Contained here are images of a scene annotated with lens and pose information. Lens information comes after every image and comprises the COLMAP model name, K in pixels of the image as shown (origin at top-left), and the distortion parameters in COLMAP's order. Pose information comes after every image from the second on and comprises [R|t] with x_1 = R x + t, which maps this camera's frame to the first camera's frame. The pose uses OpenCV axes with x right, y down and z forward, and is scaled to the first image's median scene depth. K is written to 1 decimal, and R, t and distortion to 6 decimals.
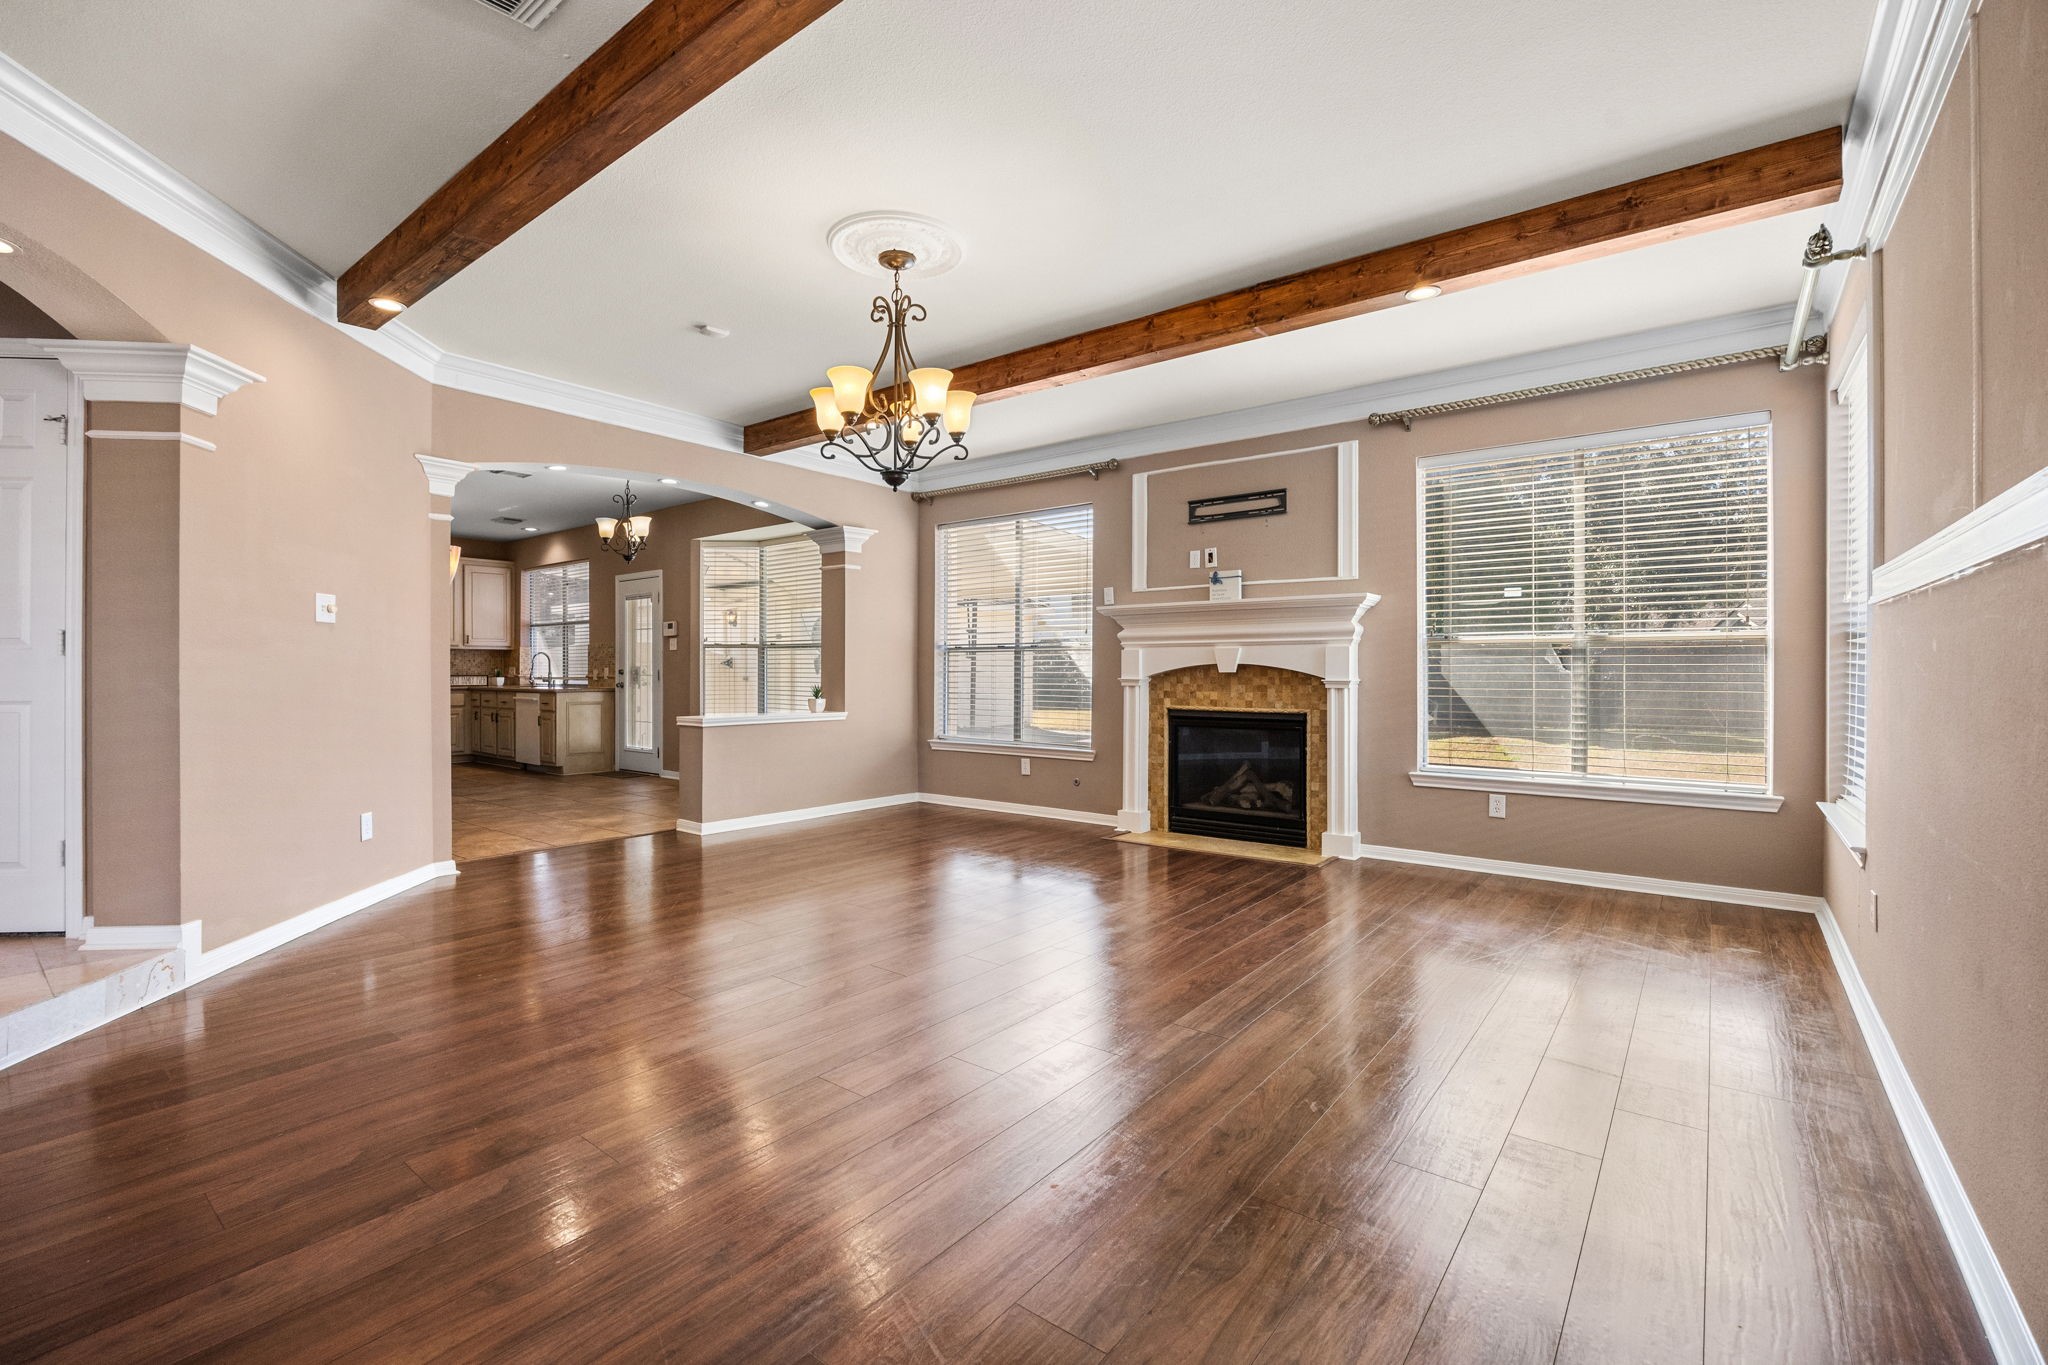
lens RADIAL K [[891.2, 0, 1035.7], [0, 891.2, 677.8], [0, 0, 1]] dist [-0.016310, -0.000142]
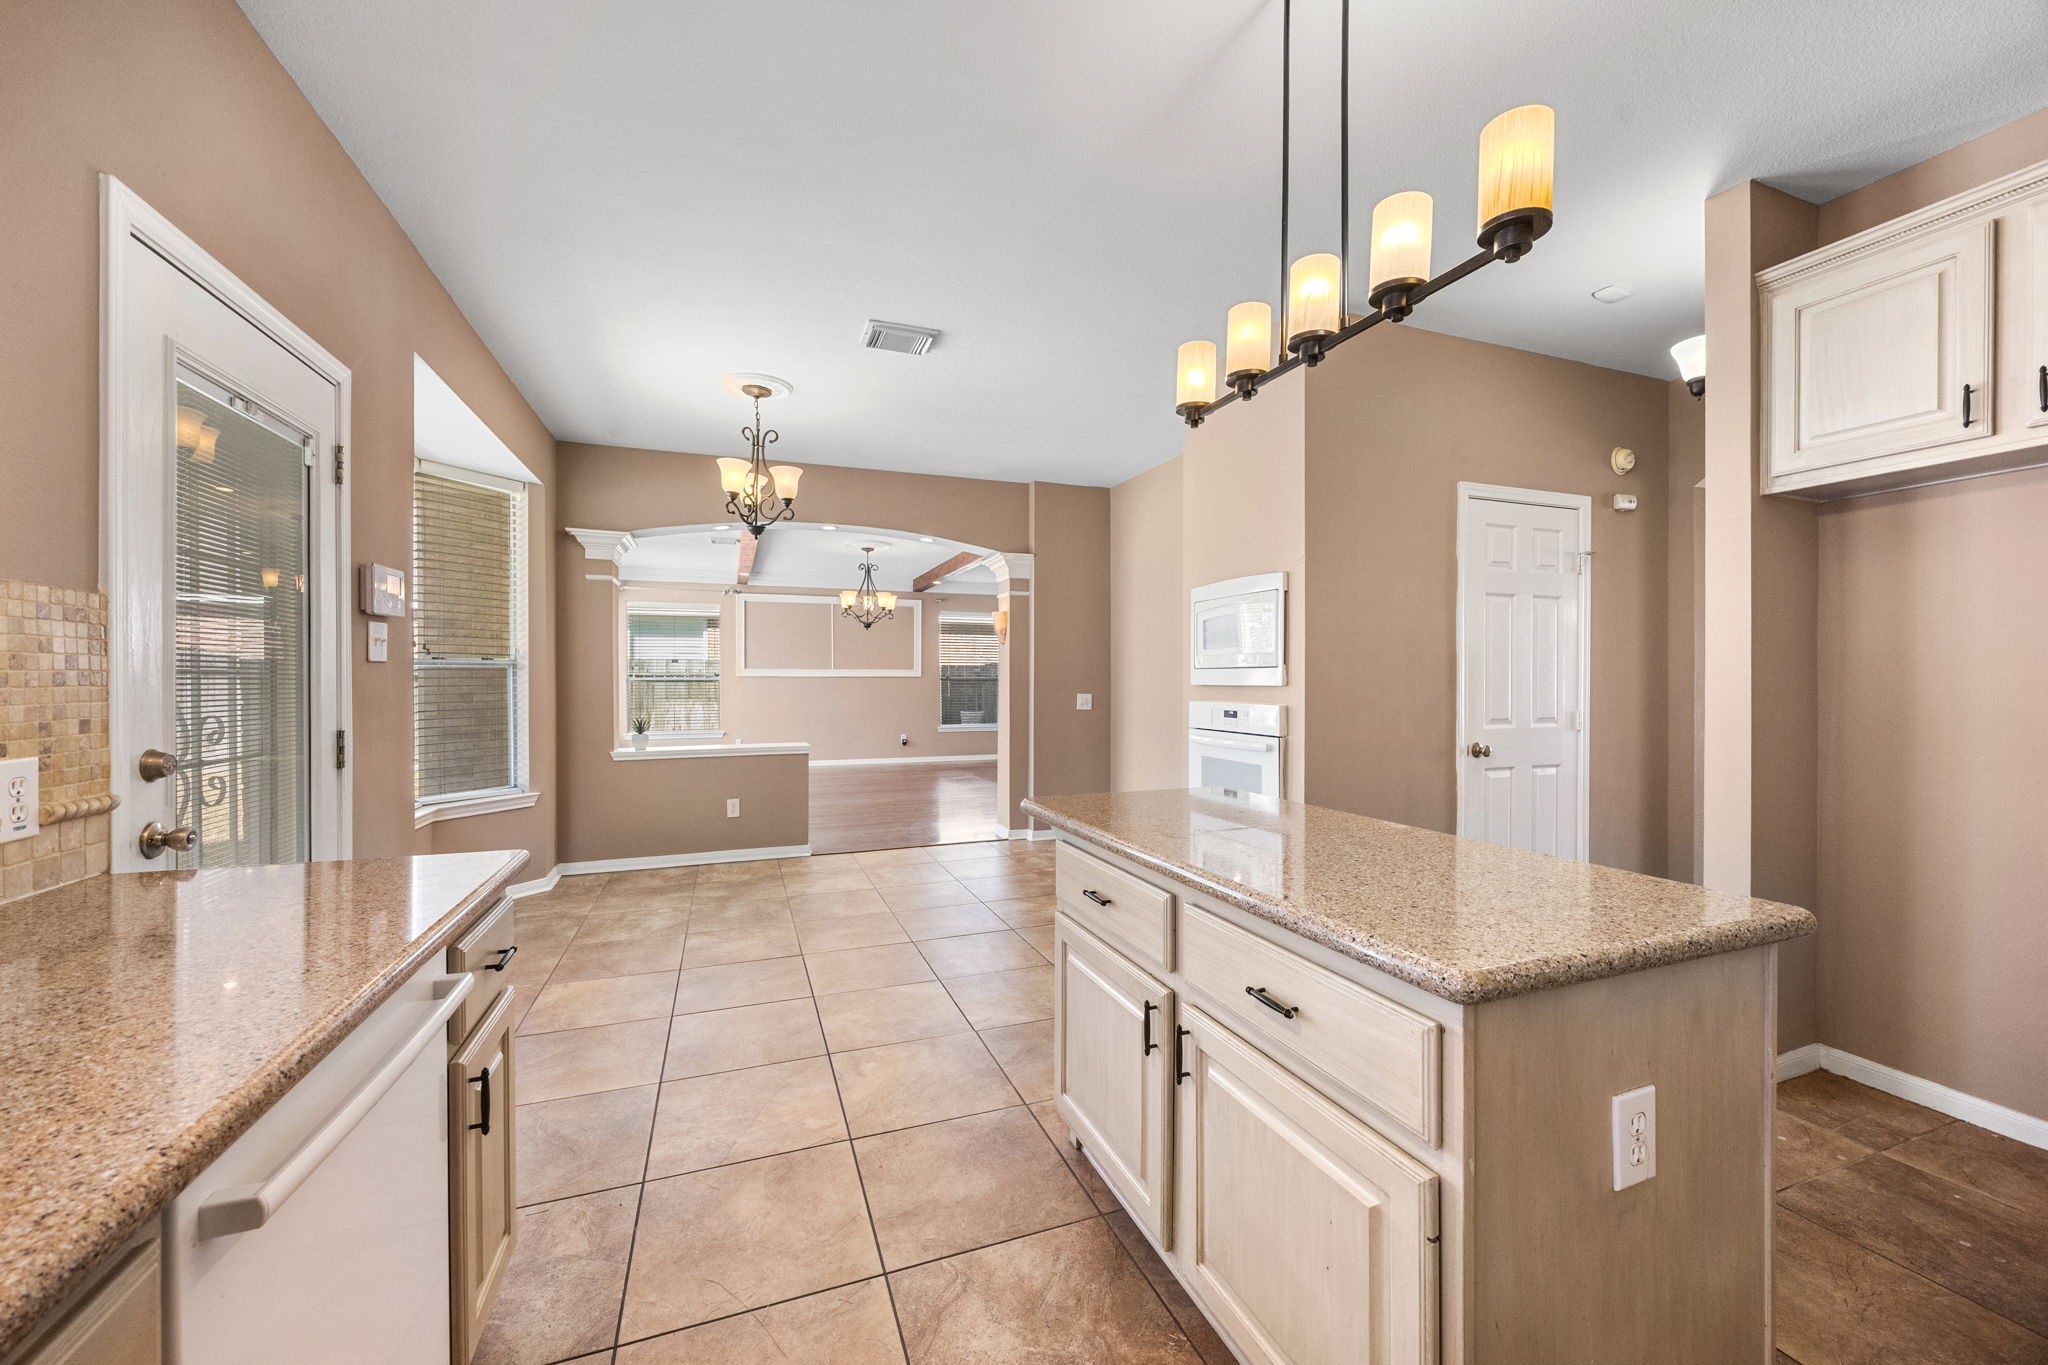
lens RADIAL K [[791.4, 0, 1026.2], [0, 791.4, 662.7], [0, 0, 1]] dist [-0.002281, -0.000184]
pose [[-0.848041, 0.011875, 0.529798, -1.148224], [0.004385, 0.999872, -0.015392, -0.039132], [-0.529913, -0.010730, -0.847984, 1.708653]]
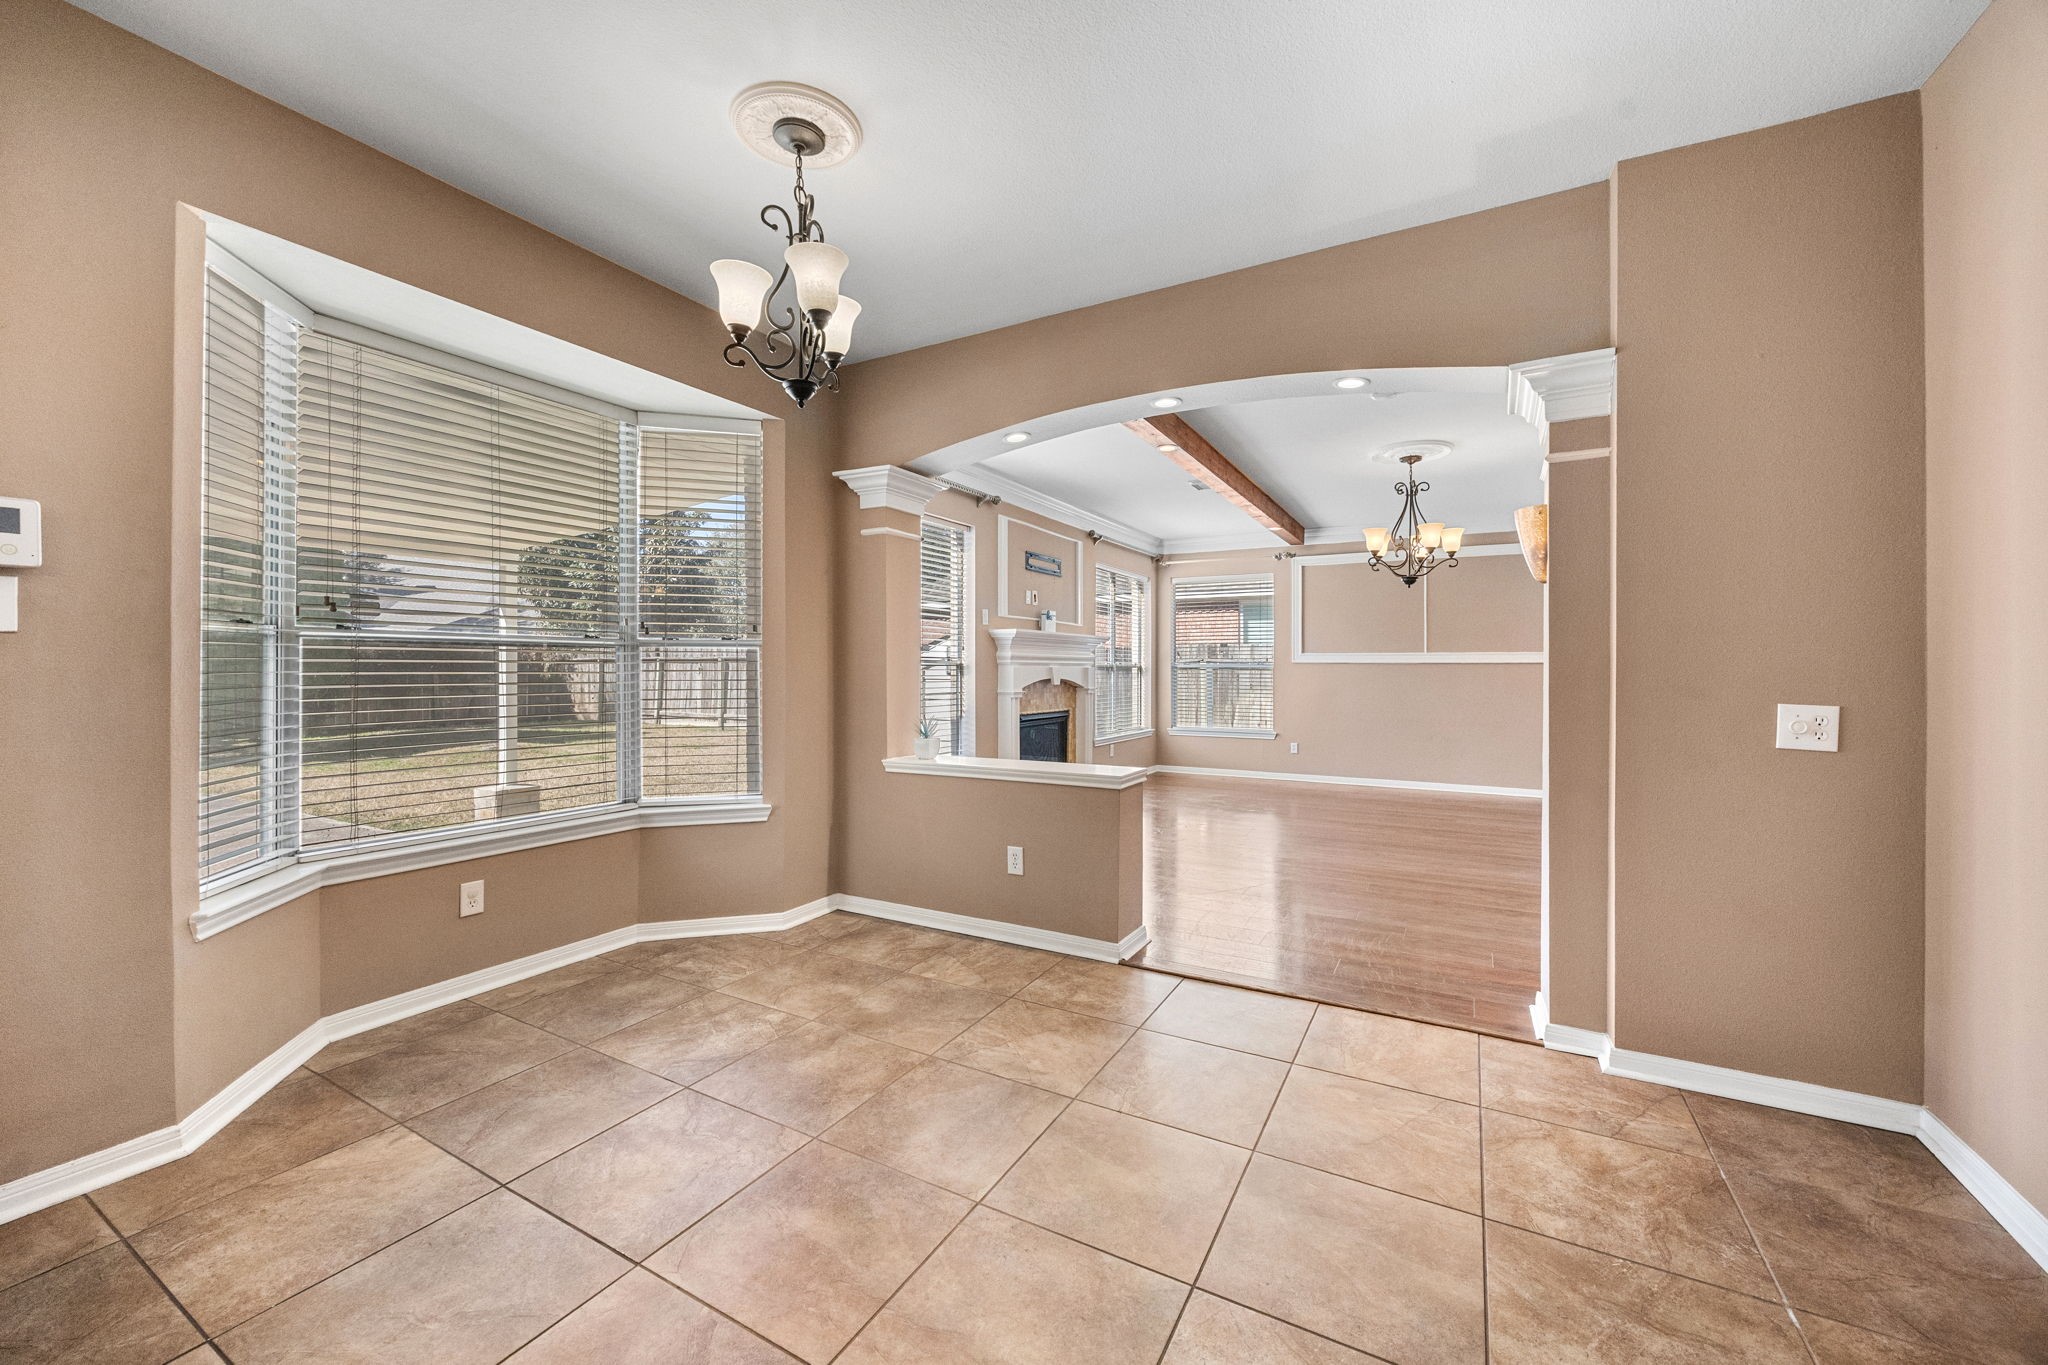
lens RADIAL K [[791.4, 0, 1026.2], [0, 791.4, 662.7], [0, 0, 1]] dist [-0.002281, -0.000184]
pose [[-0.139591, 0.005608, 0.990193, -0.968342], [0.004111, 0.999979, -0.005084, -0.033095], [-0.990201, 0.003361, -0.139611, 1.180946]]
